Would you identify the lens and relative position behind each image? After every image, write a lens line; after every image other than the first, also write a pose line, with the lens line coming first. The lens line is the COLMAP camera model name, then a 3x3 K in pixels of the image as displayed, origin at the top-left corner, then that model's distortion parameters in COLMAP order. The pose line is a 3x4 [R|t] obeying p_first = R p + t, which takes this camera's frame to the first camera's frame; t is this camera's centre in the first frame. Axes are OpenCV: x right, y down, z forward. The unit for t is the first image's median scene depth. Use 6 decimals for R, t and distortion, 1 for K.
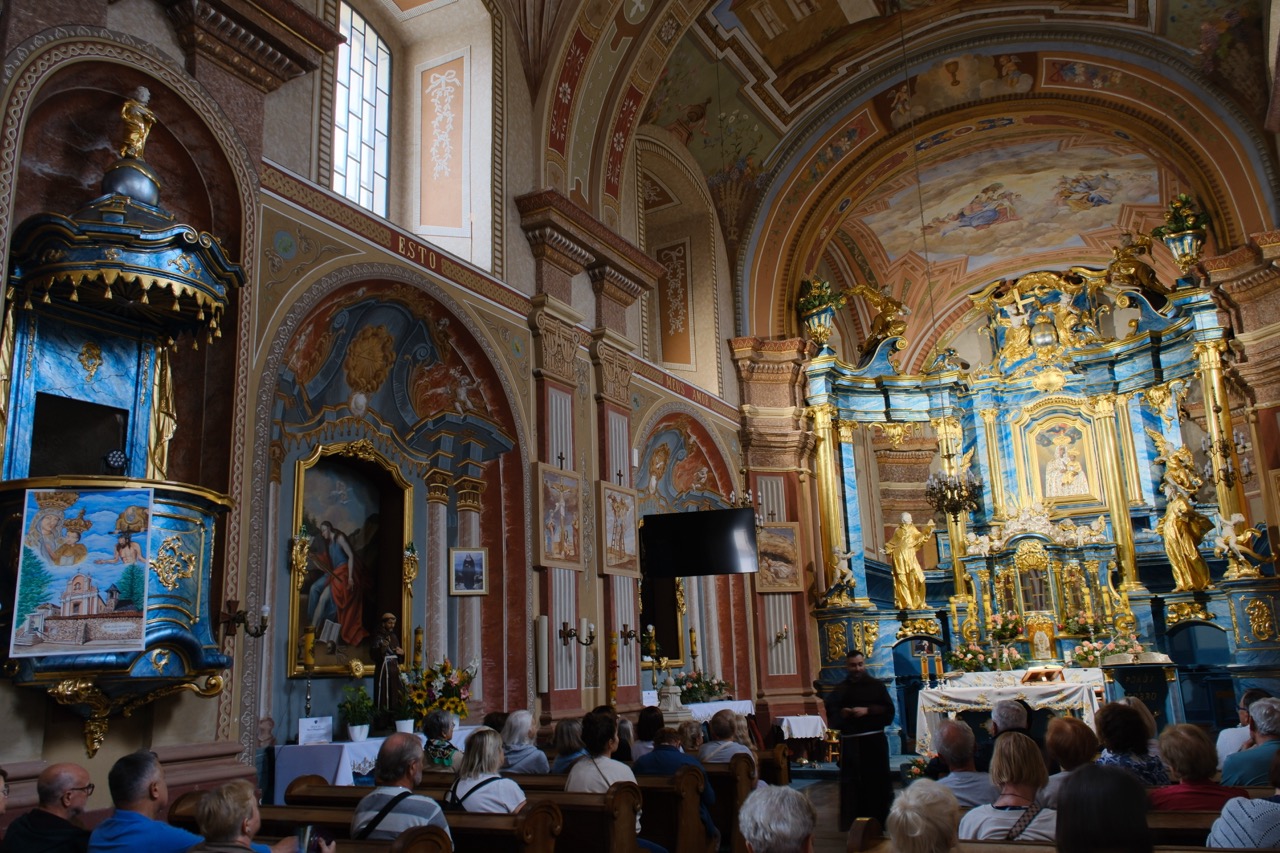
lens RADIAL K [[1026.8, 0, 640.2], [0, 1026.8, 435.6], [0, 0, 1]] dist [-0.005797, 0.030276]
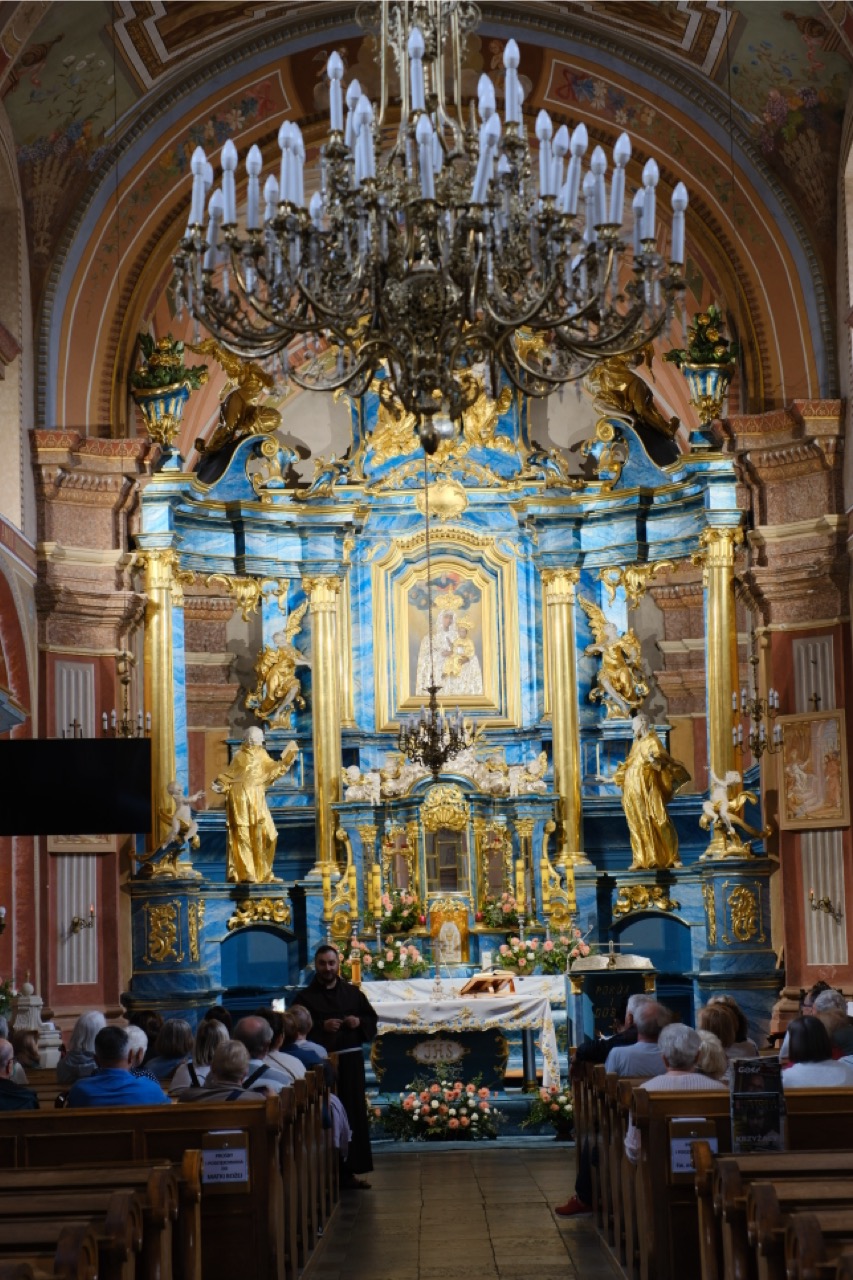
lens RADIAL K [[2576.3, 0, 397.8], [0, 2576.3, 670.9], [0, 0, 1]] dist [0.096024, 0.000000]
pose [[0.894912, 0.061063, 0.442046, -0.379480], [-0.105210, 0.991540, 0.076028, -0.092023], [-0.433663, -0.114546, 0.893765, -0.449321]]
